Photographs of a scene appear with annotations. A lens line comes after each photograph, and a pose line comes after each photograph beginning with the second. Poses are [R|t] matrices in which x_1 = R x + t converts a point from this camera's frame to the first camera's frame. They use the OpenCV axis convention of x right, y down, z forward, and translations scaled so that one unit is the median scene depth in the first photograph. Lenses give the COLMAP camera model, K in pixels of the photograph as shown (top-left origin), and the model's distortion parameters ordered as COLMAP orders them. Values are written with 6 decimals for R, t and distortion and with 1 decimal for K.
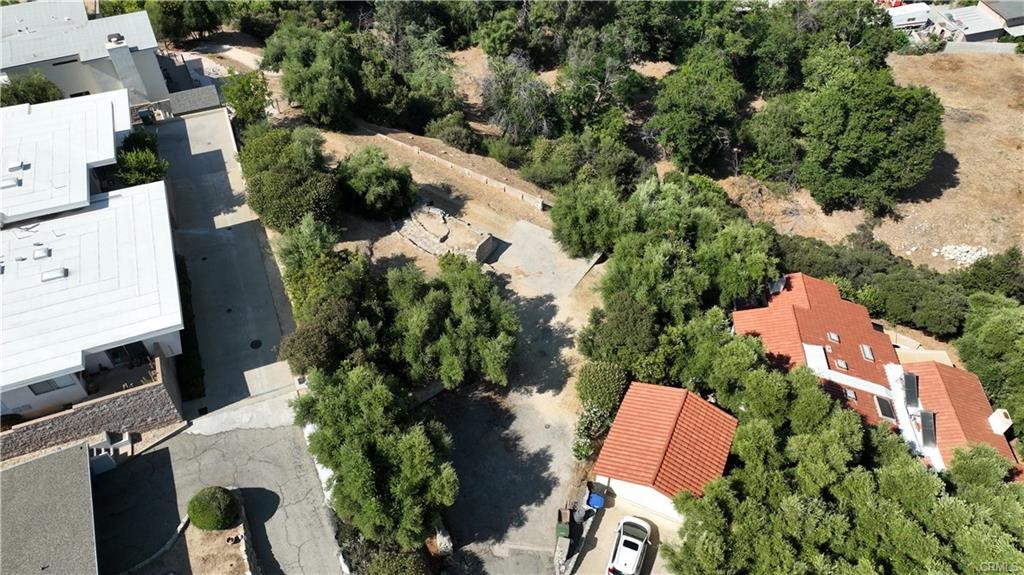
lens RADIAL K [[719.3, 0, 511.6], [0, 719.3, 292.3], [0, 0, 1]] dist [0.001640, -0.000497]
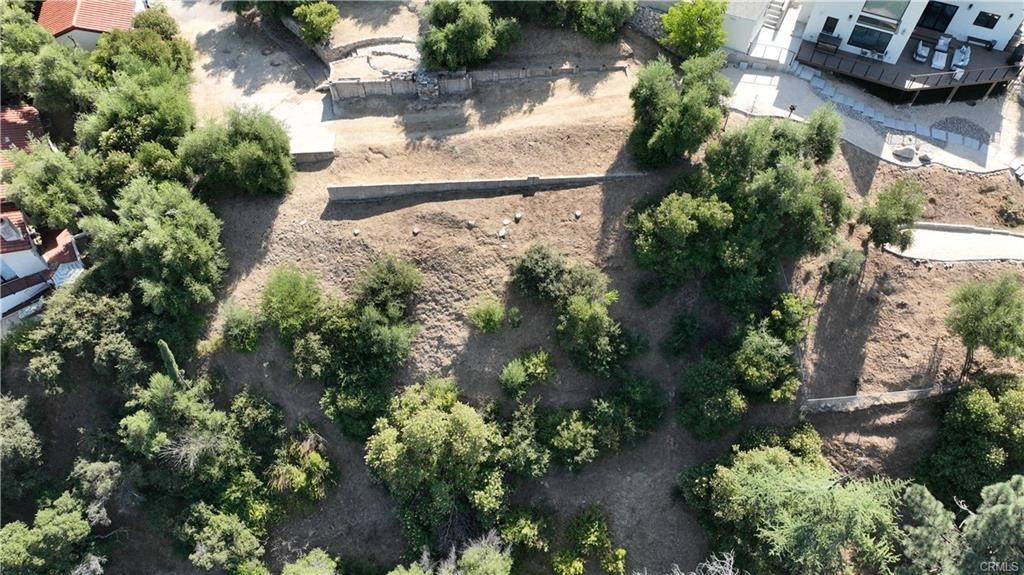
lens RADIAL K [[719.3, 0, 511.6], [0, 719.3, 292.3], [0, 0, 1]] dist [0.001640, -0.000497]
pose [[-0.800915, 0.479687, -0.358380, 0.280513], [-0.437785, -0.060776, 0.897023, -1.186785], [0.408509, 0.875332, 0.258676, 1.278280]]
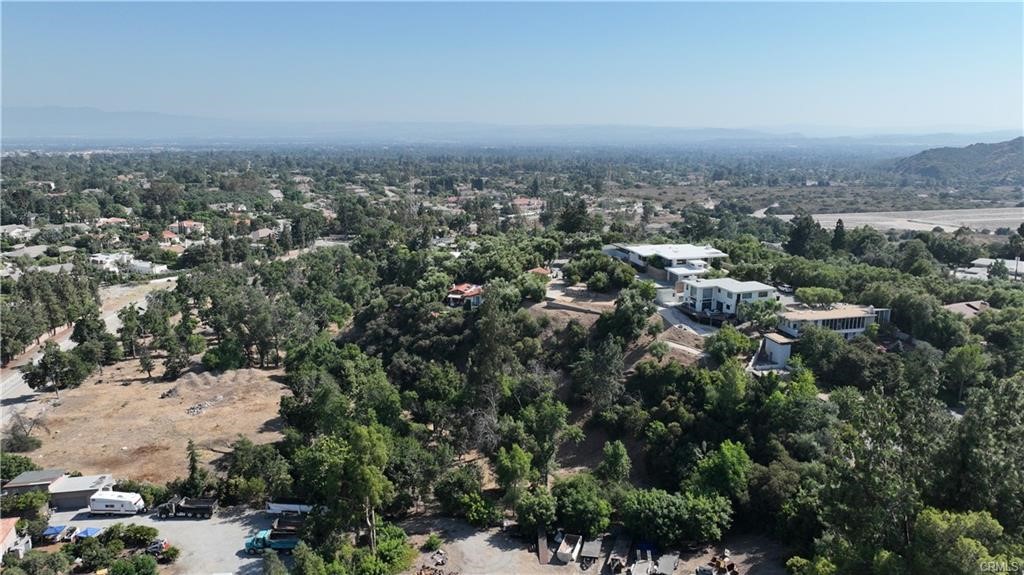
lens RADIAL K [[719.3, 0, 511.6], [0, 719.3, 292.3], [0, 0, 1]] dist [0.001640, -0.000497]
pose [[-0.990320, -0.042403, 0.132167, -0.276678], [0.092427, 0.508930, 0.855832, -3.613519], [-0.103554, 0.859763, -0.500084, 3.275958]]
